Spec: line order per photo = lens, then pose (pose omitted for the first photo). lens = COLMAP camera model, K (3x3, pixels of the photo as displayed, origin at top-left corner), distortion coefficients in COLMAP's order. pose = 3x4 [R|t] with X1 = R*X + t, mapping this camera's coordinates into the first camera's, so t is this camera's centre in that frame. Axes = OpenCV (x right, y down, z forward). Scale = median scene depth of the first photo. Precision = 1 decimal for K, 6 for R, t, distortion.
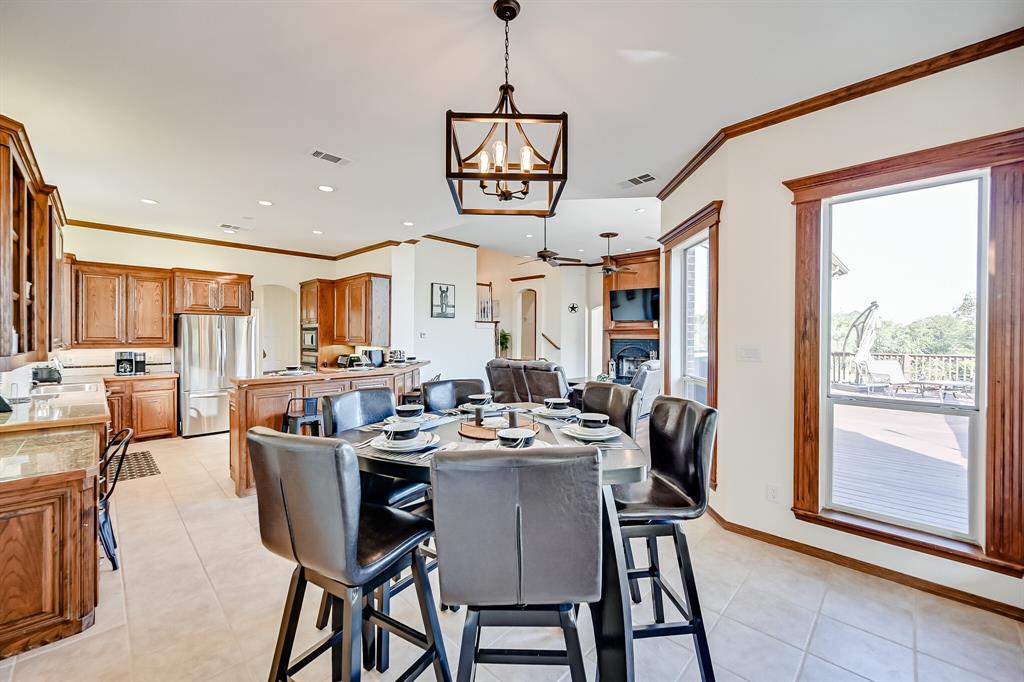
lens RADIAL K [[404.2, 0, 518.3], [0, 404.2, 340.1], [0, 0, 1]] dist [-0.000295, 0.000378]
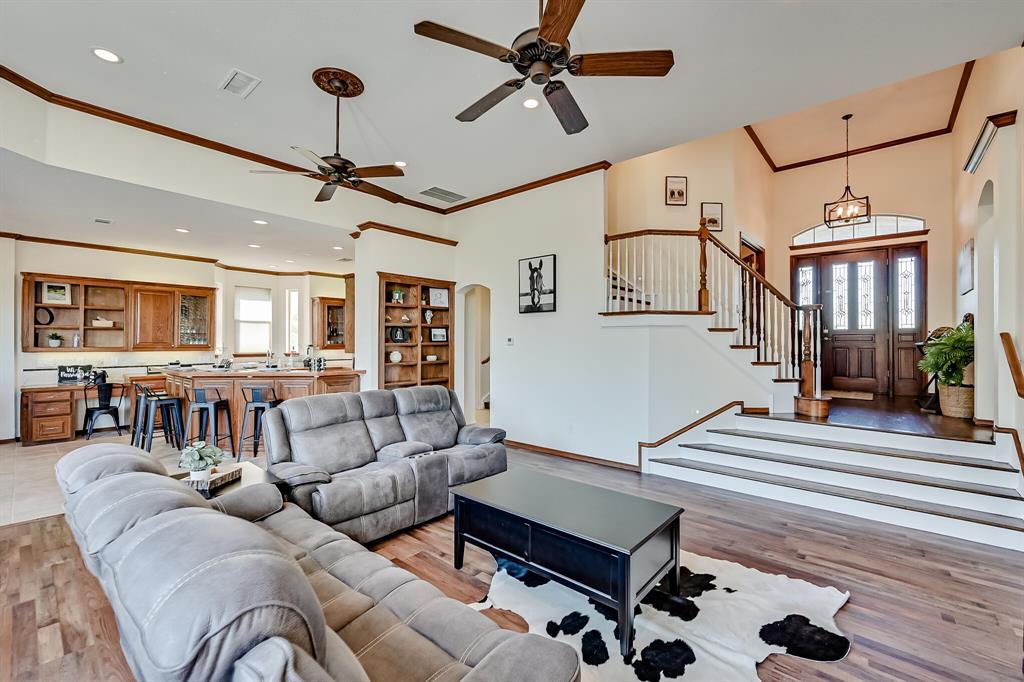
lens RADIAL K [[432.8, 0, 514.9], [0, 432.8, 336.7], [0, 0, 1]] dist [0.001170, 0.000021]
pose [[0.056786, -0.010676, -0.998329, 0.635200], [-0.012649, 0.999855, -0.011412, -0.015551], [0.998306, 0.013276, 0.056642, 1.286542]]
